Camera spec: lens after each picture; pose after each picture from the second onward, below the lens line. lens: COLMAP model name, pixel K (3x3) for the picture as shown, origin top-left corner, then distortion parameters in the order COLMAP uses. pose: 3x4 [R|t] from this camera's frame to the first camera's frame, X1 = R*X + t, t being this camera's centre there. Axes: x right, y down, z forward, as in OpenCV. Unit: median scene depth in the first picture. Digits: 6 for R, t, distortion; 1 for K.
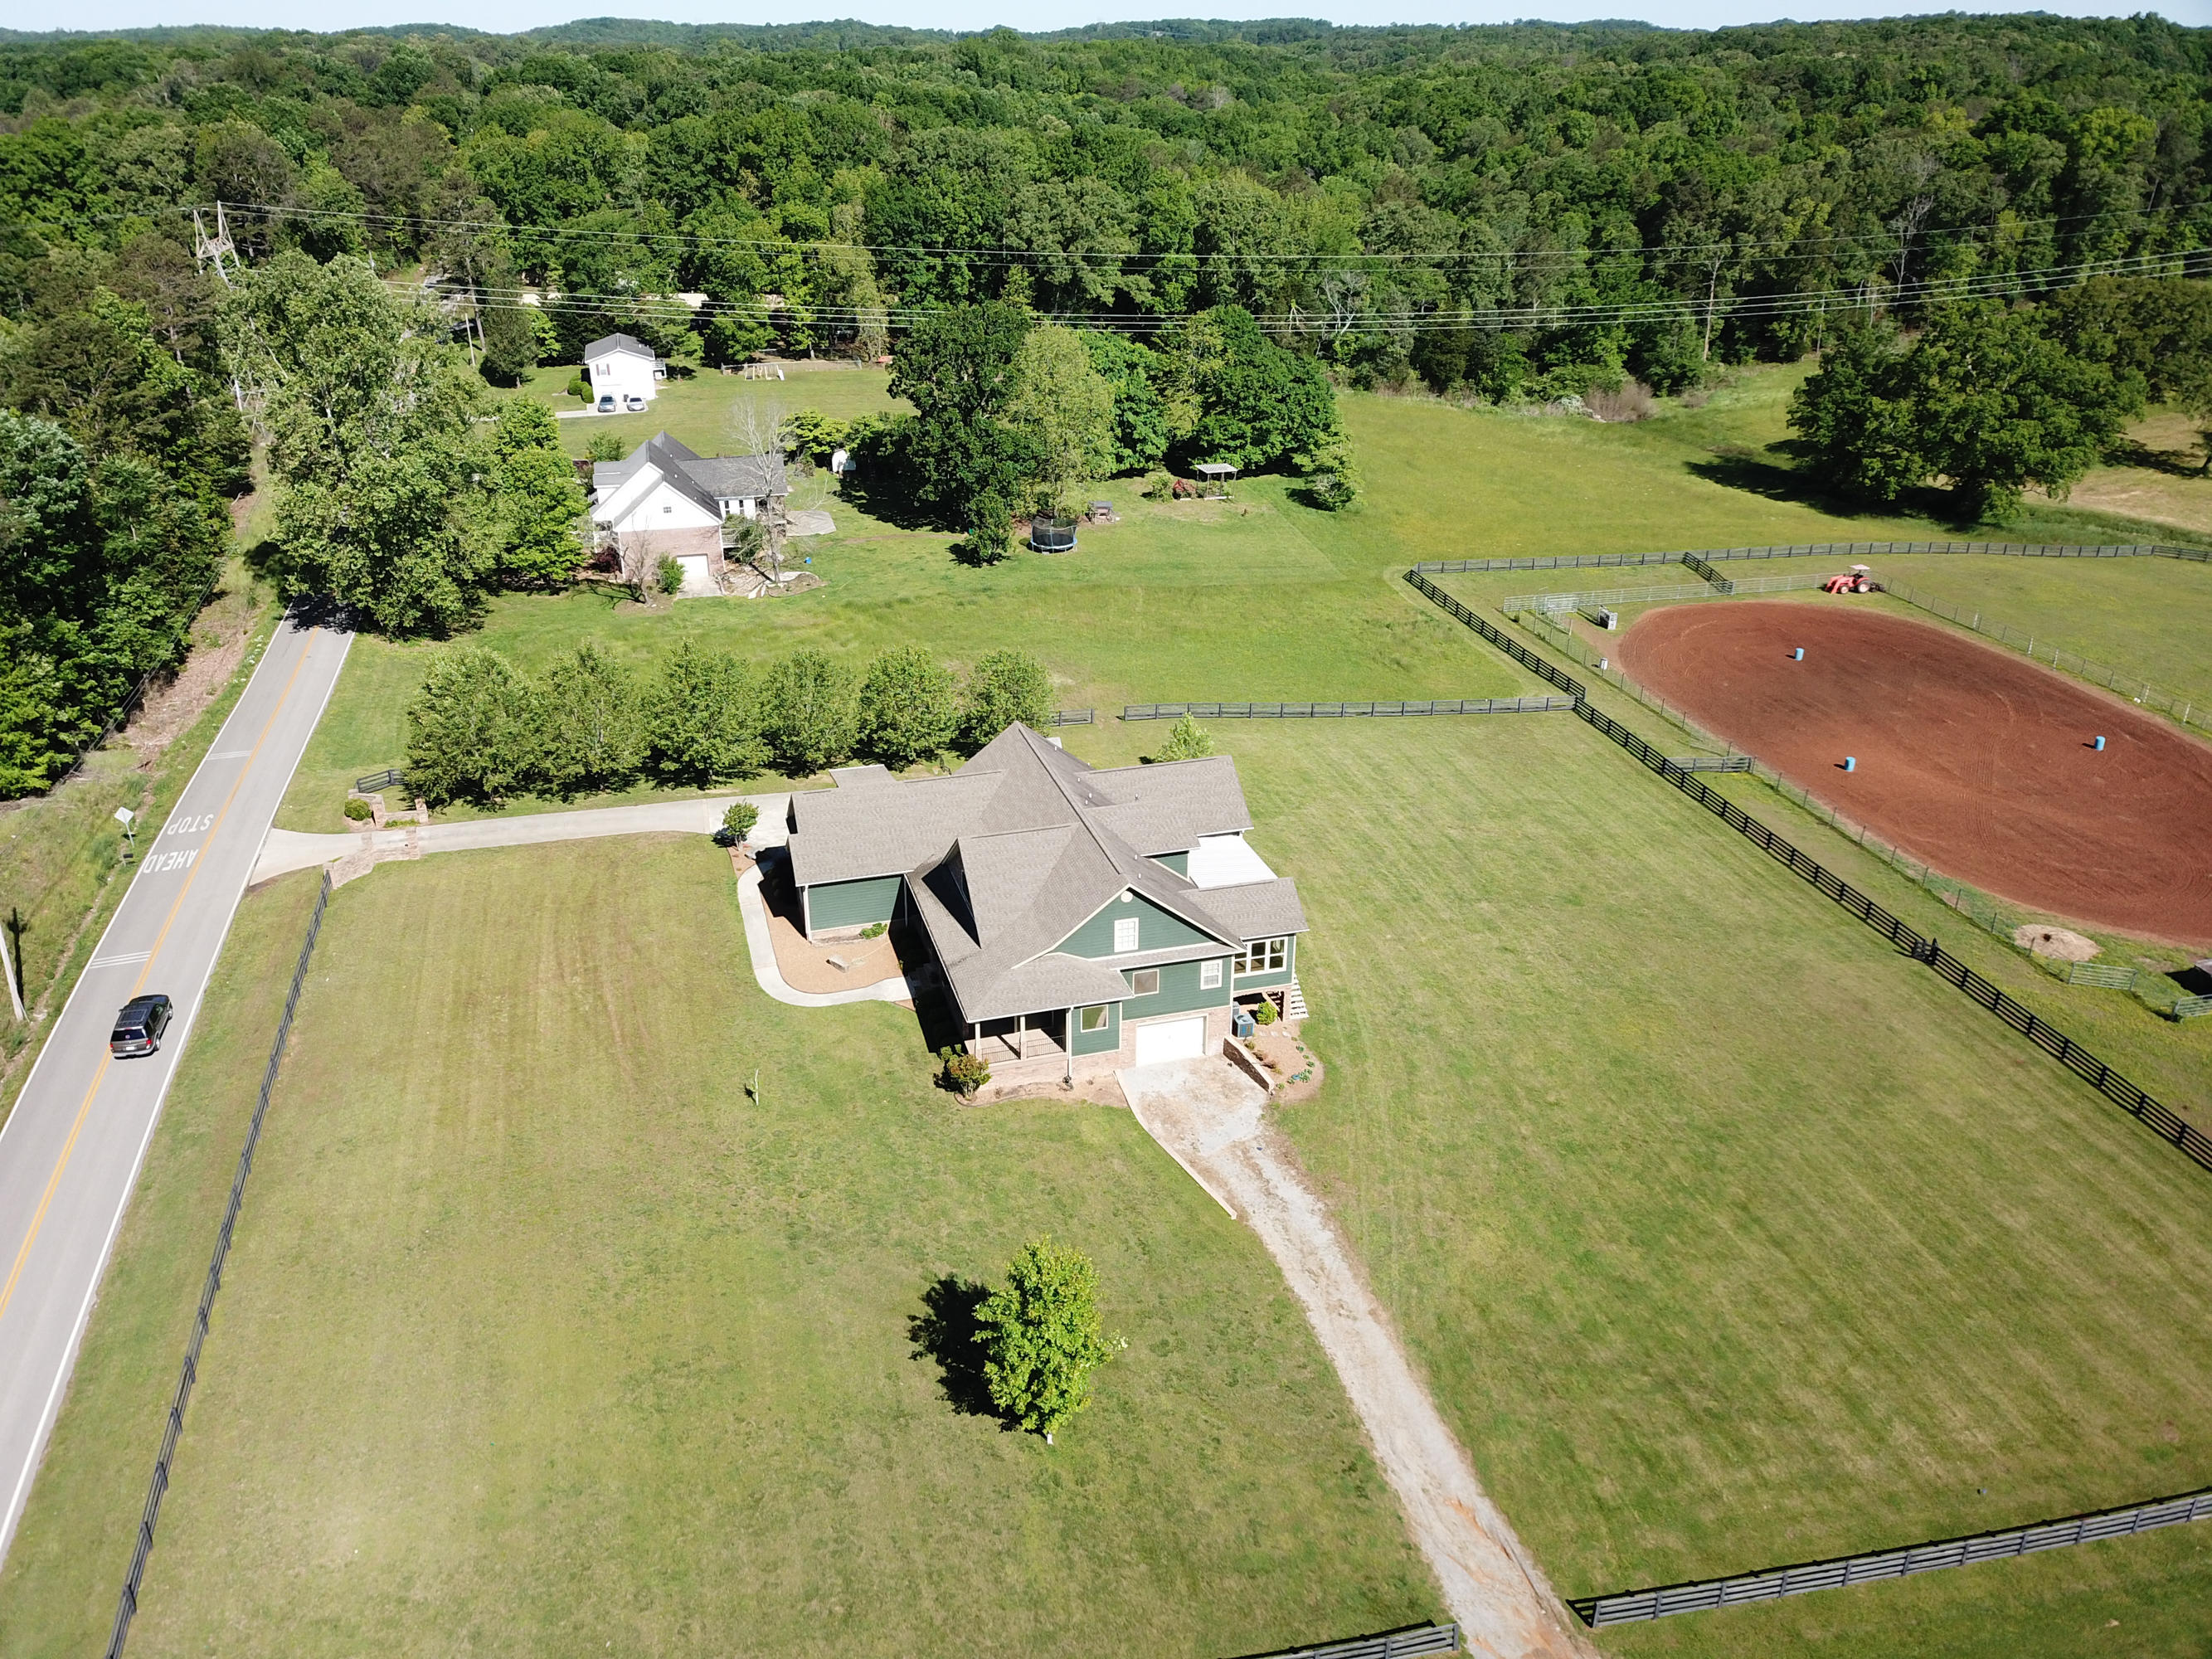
lens RADIAL K [[1656.0, 0, 1099.0], [0, 1656.0, 830.5], [0, 0, 1]] dist [0.037045, -0.043960]
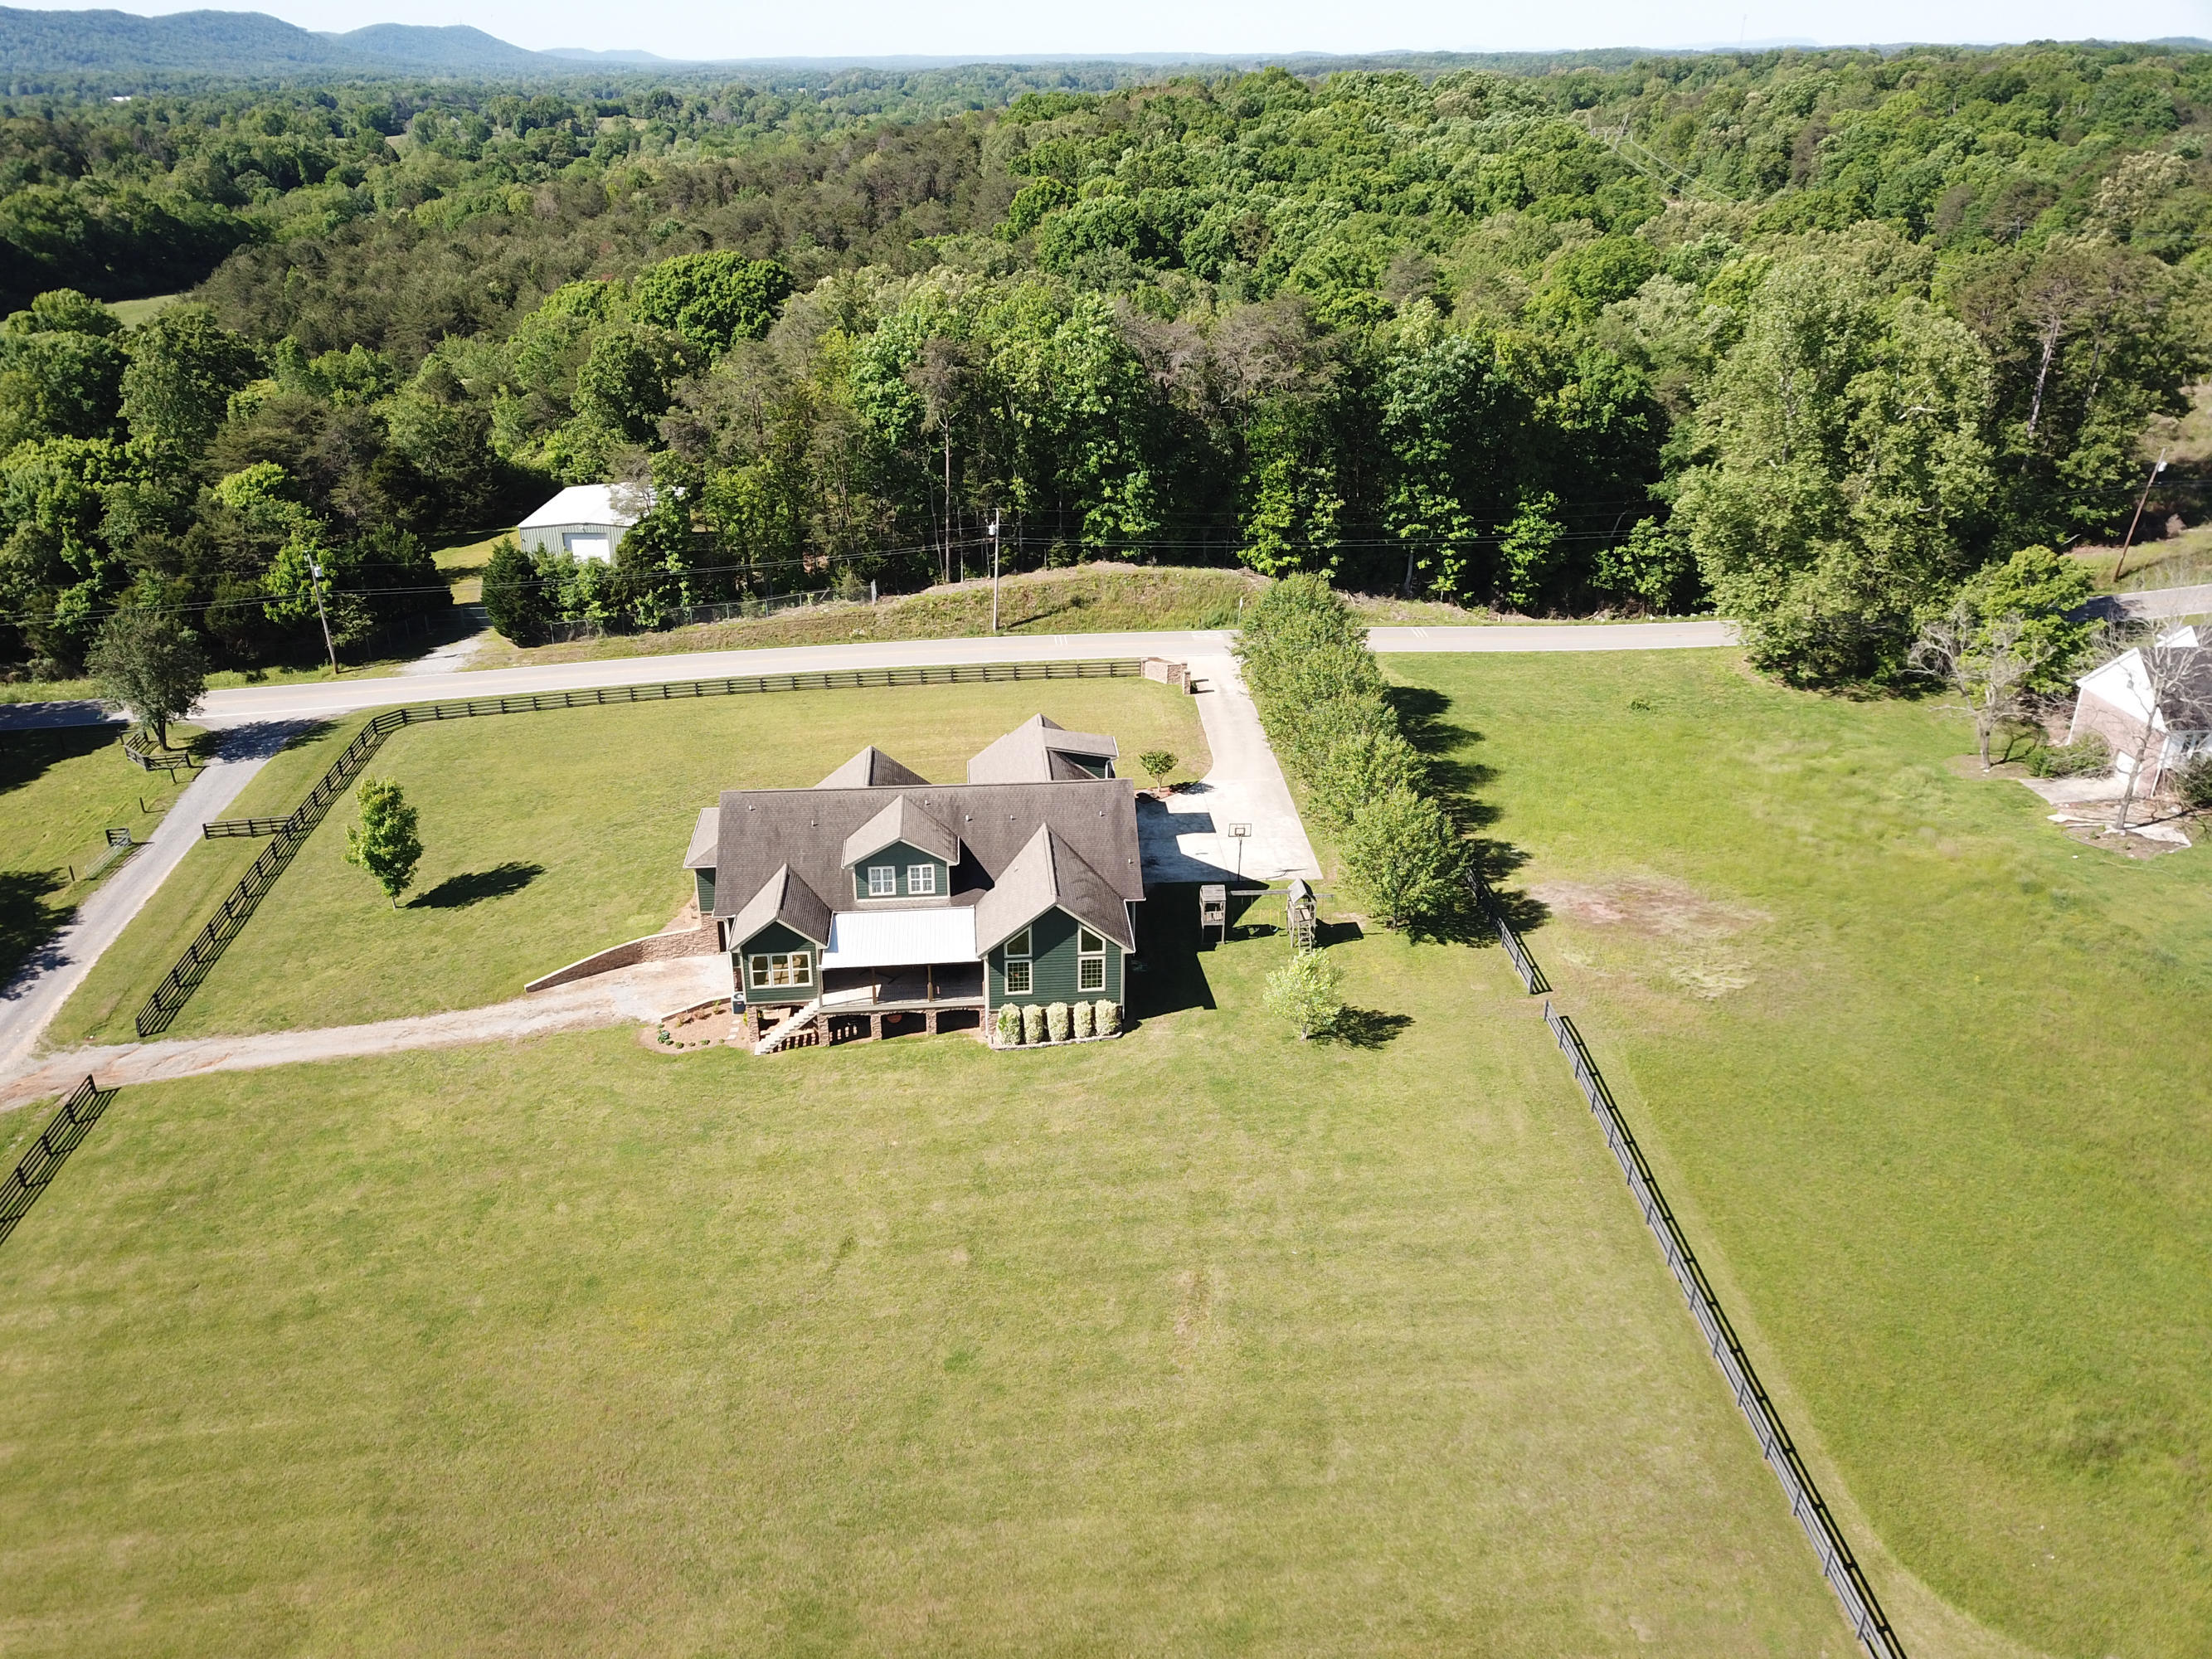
lens RADIAL K [[1671.9, 0, 1108.2], [0, 1671.9, 821.8], [0, 0, 1]] dist [0.022442, -0.019482]
pose [[-0.191715, 0.410253, -0.891593, 0.826363], [-0.406140, 0.793849, 0.452608, -0.480493], [0.893474, 0.448883, 0.014428, 0.999982]]
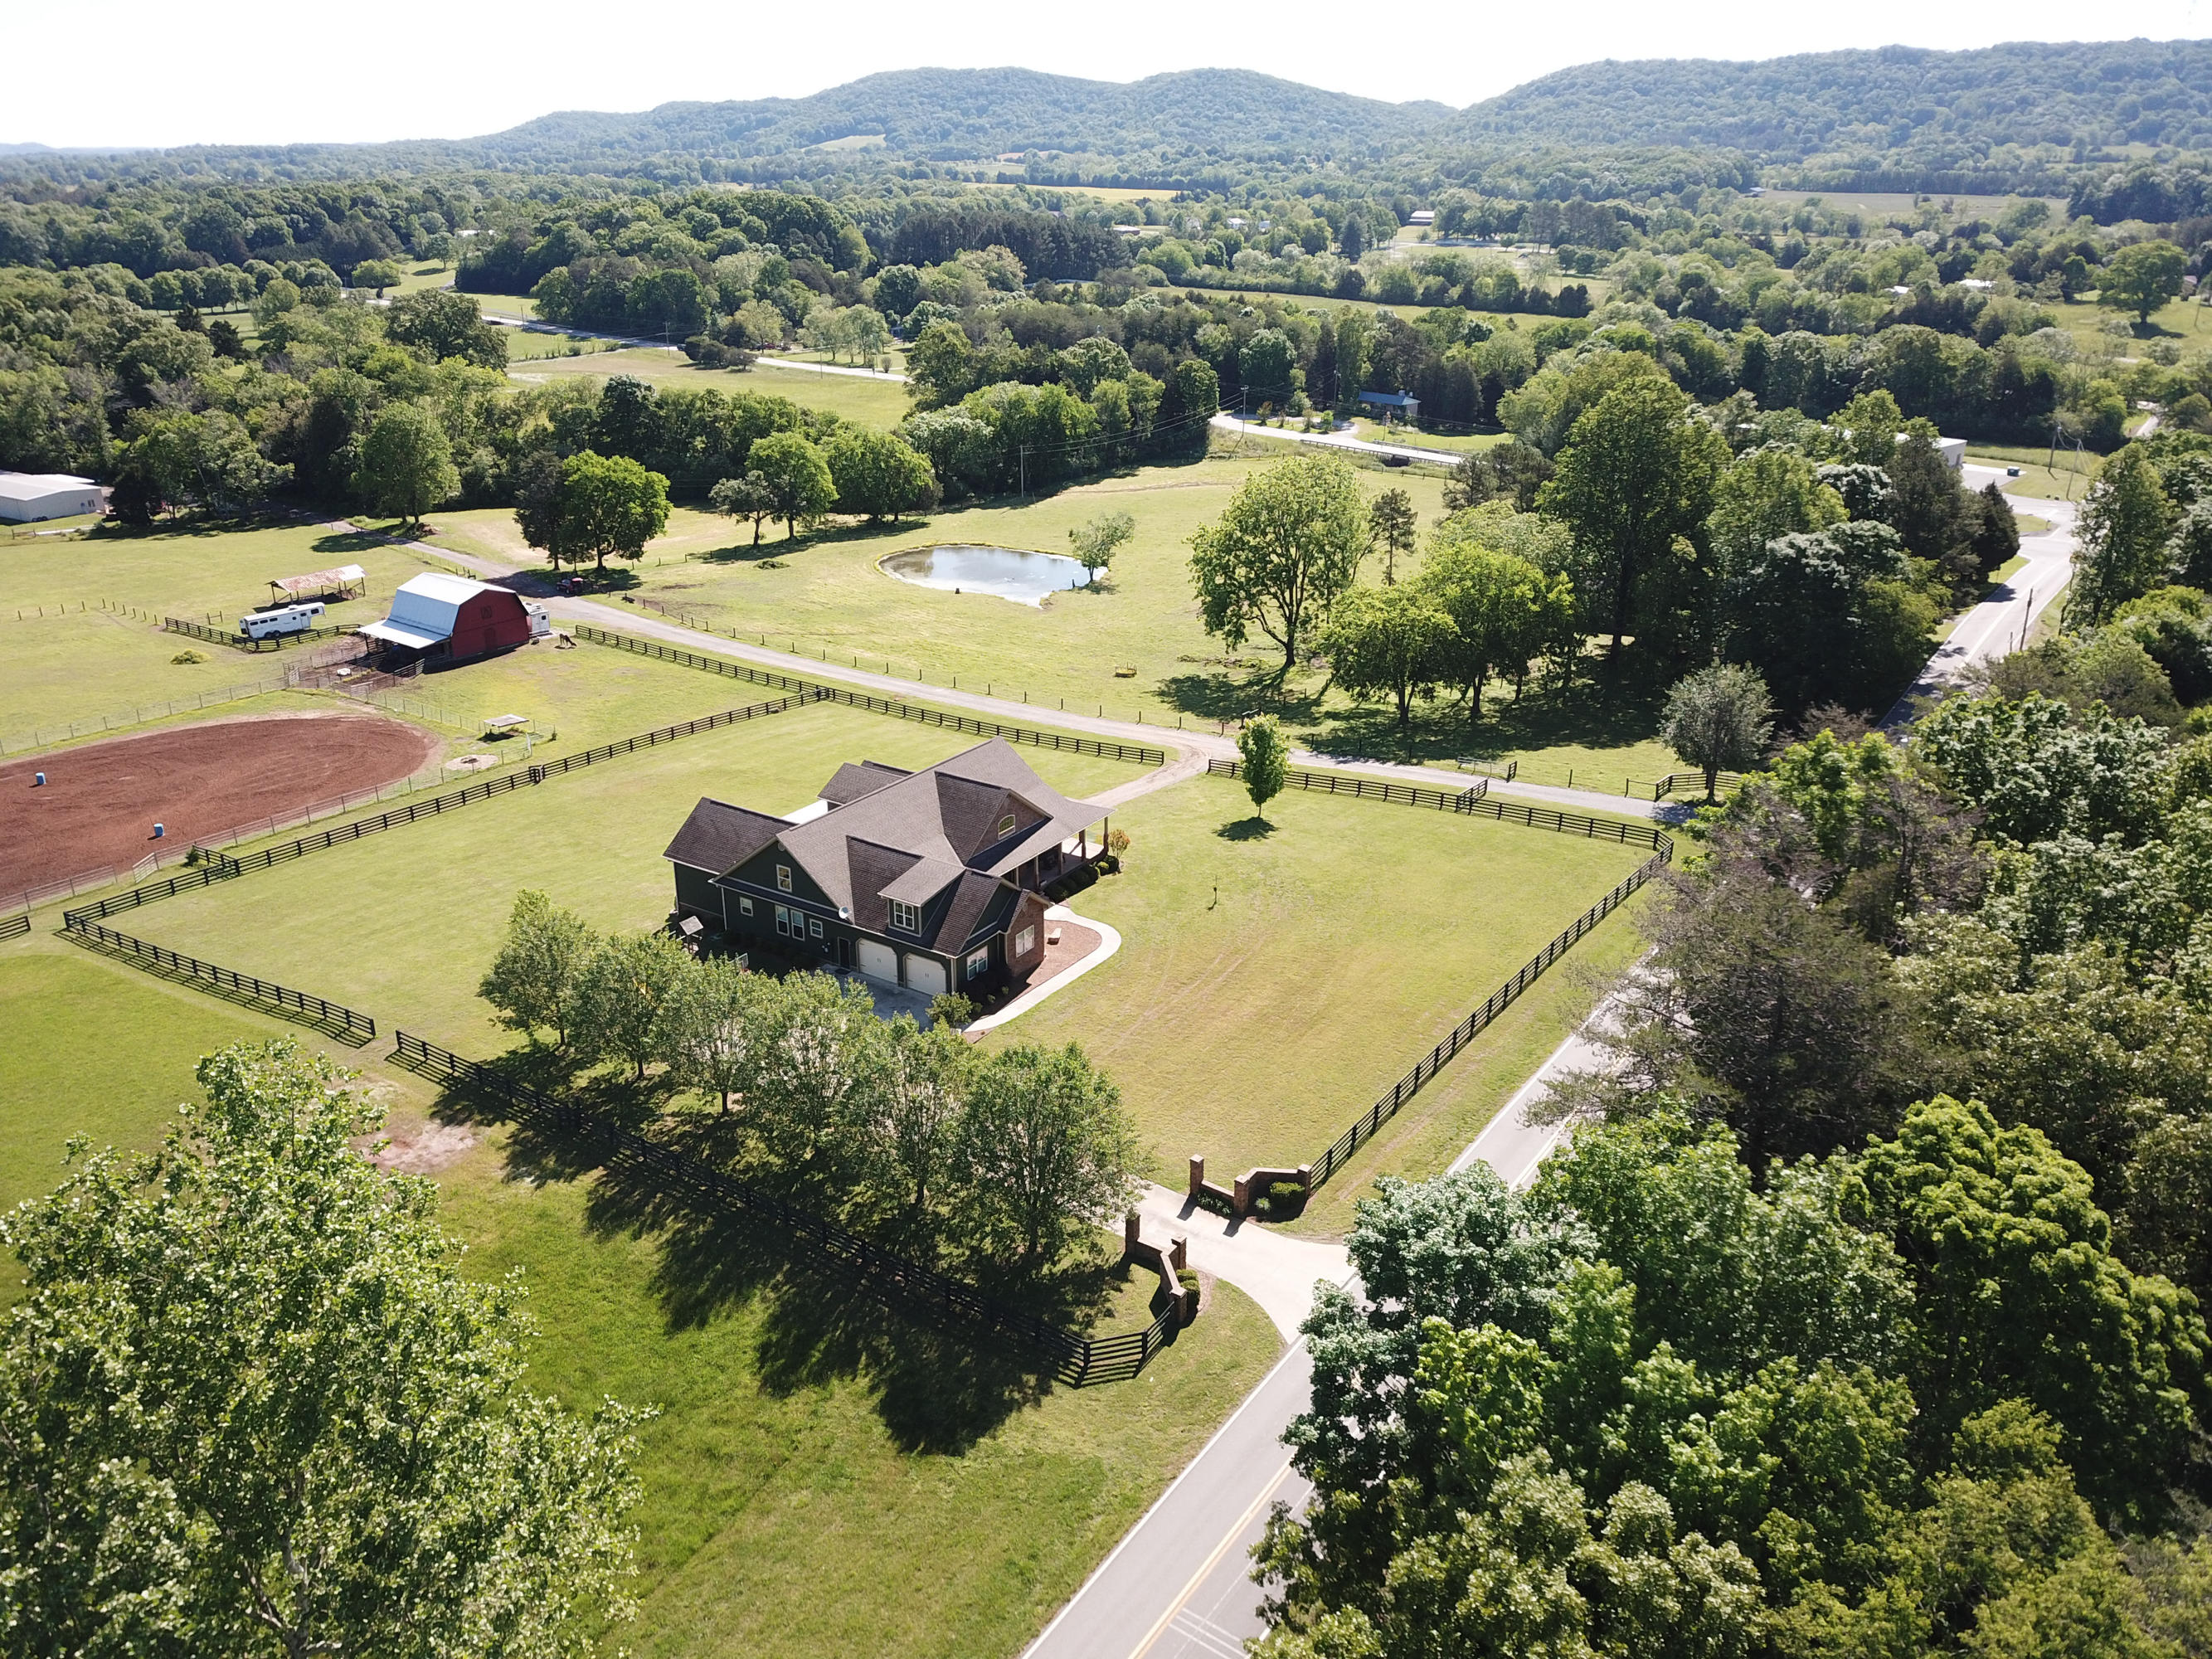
lens RADIAL K [[1702.6, 0, 1034.0], [0, 1702.6, 780.4], [0, 0, 1]] dist [0.090503, -0.196295]
pose [[-0.618257, -0.264116, 0.740271, -0.943927], [0.337761, 0.761167, 0.553662, -0.638211], [-0.709701, 0.592340, -0.381389, 1.291518]]
